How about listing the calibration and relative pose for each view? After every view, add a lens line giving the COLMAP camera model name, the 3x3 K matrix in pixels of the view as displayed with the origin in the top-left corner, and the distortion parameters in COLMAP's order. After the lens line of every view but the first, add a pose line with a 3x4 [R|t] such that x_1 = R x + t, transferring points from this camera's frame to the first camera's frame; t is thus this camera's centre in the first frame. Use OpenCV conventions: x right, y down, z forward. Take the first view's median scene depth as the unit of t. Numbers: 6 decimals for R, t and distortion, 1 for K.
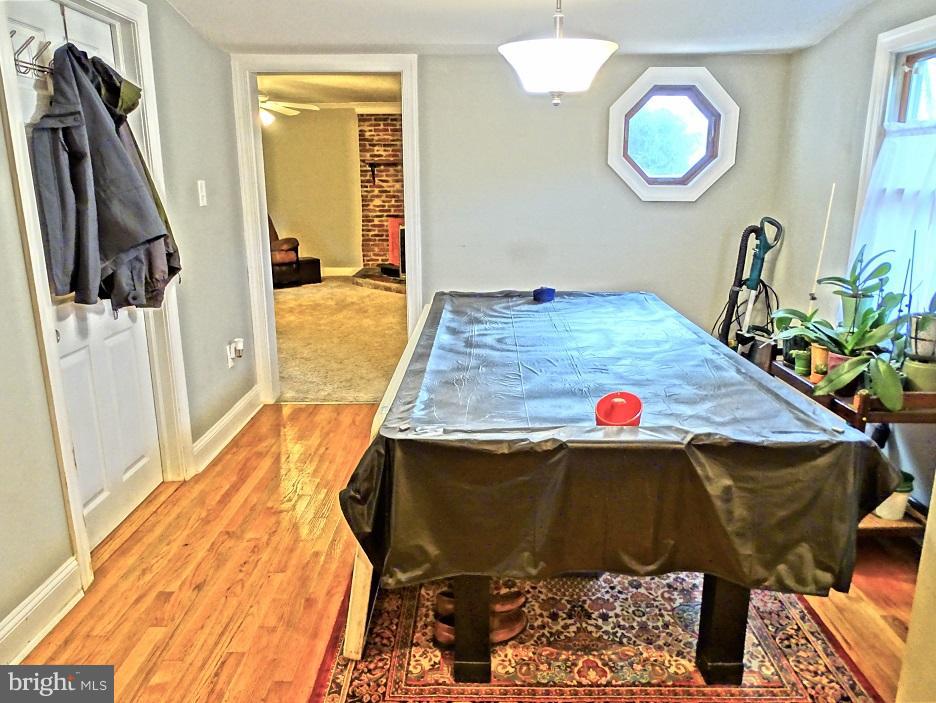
lens RADIAL K [[662.8, 0, 463.7], [0, 662.8, 349.1], [0, 0, 1]] dist [0.006827, -0.010331]
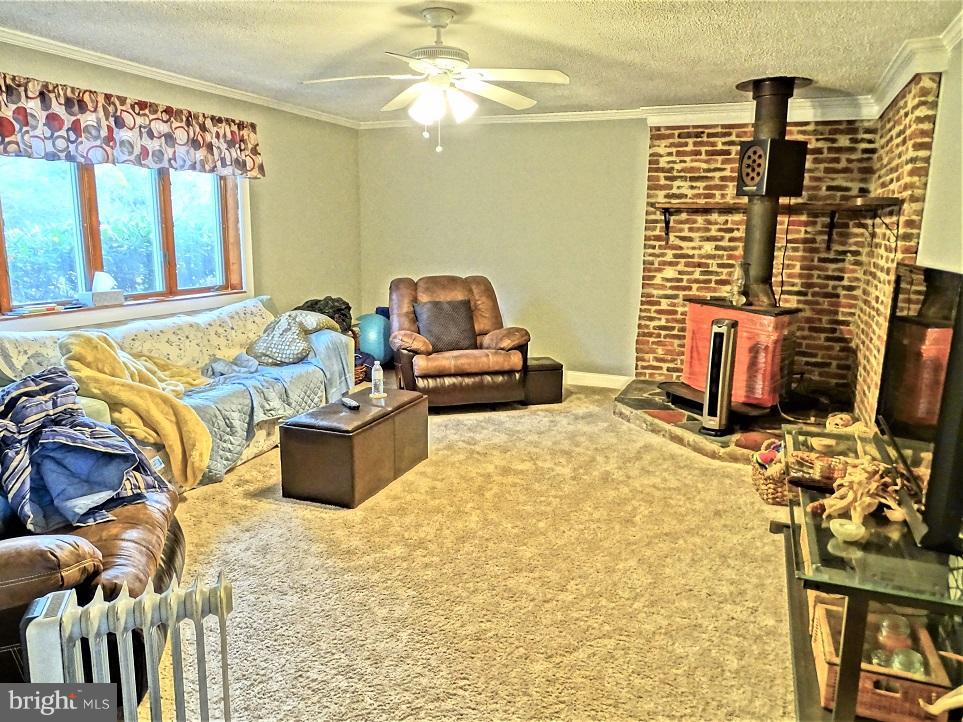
lens RADIAL K [[681.9, 0, 483.0], [0, 681.9, 357.1], [0, 0, 1]] dist [0.006827, -0.010331]
pose [[0.929815, 0.083749, -0.358370, -0.061136], [-0.108816, 0.992787, -0.050324, -0.099421], [0.351571, 0.085789, 0.932222, 0.383613]]
